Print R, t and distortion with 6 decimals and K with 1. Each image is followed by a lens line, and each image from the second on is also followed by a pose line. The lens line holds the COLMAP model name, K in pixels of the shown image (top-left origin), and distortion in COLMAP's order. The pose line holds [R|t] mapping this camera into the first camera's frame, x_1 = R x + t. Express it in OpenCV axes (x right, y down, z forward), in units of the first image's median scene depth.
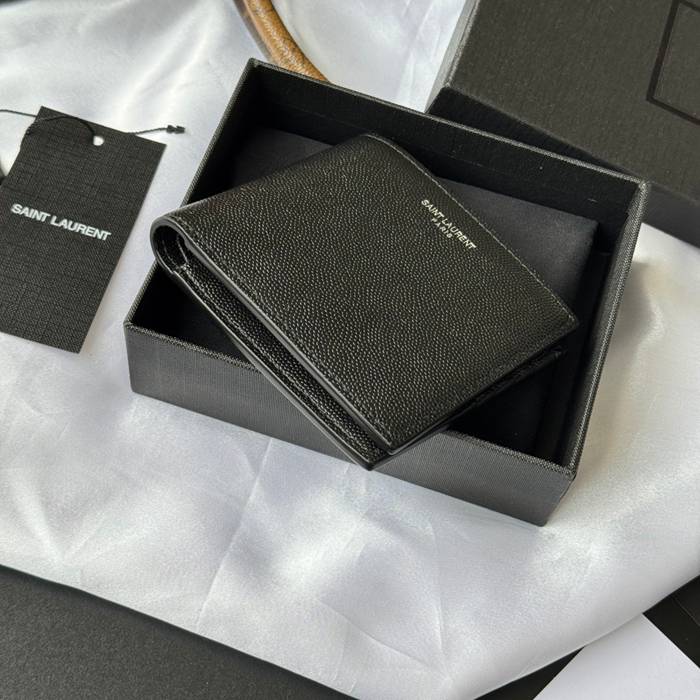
lens RADIAL K [[1556.4, 0, 350.0], [0, 1556.4, 350.0], [0, 0, 1]] dist [0.249962, -0.995203]
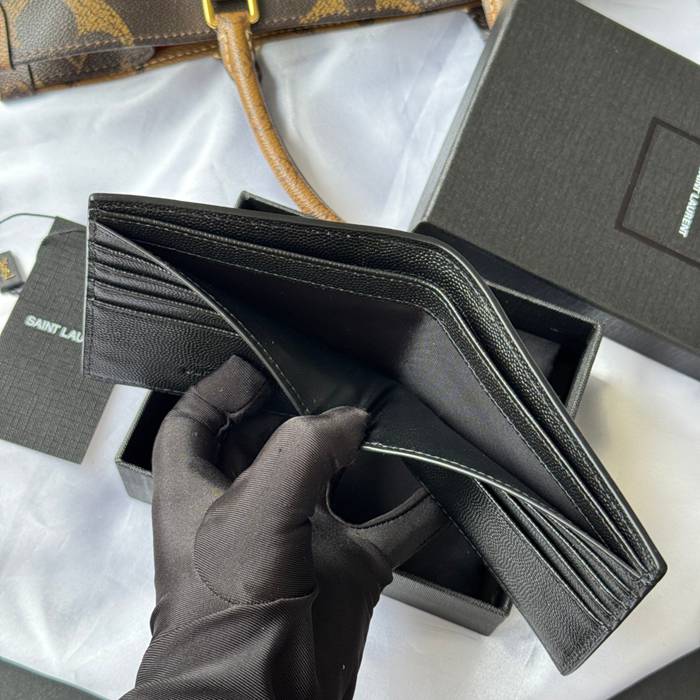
lens RADIAL K [[1556.4, 0, 350.0], [0, 1556.4, 350.0], [0, 0, 1]] dist [0.249962, -0.995203]
pose [[0.997565, 0.039420, -0.057534, 0.074433], [-0.030613, 0.988714, 0.146652, -0.231767], [0.062665, -0.144534, 0.987514, -0.077295]]
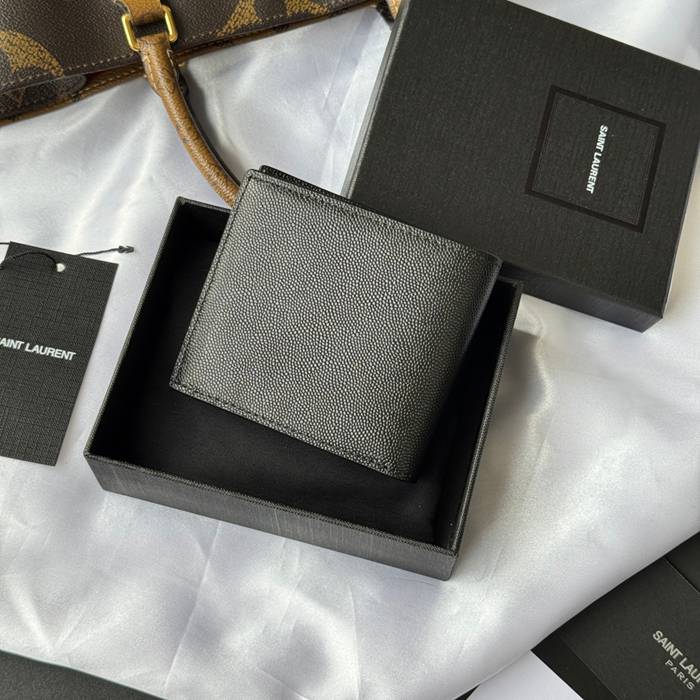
lens RADIAL K [[1556.4, 0, 350.0], [0, 1556.4, 350.0], [0, 0, 1]] dist [0.249962, -0.995203]
pose [[0.993721, -0.074461, -0.083511, 0.150588], [0.086237, 0.985272, 0.147659, -0.229481], [0.071286, -0.153933, 0.985506, -0.155743]]
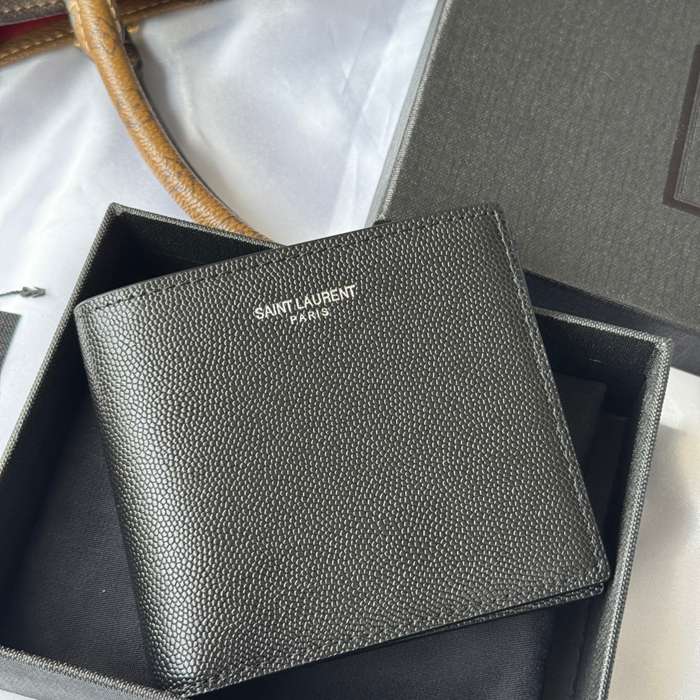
lens RADIAL K [[1453.8, 0, 354.1], [0, 1453.8, 336.8], [0, 0, 1]] dist [0.207377, -0.478502]
pose [[0.994540, -0.075692, -0.071843, 0.091652], [0.080147, 0.994897, 0.061291, -0.153205], [0.066837, -0.066714, 0.995531, 0.317367]]
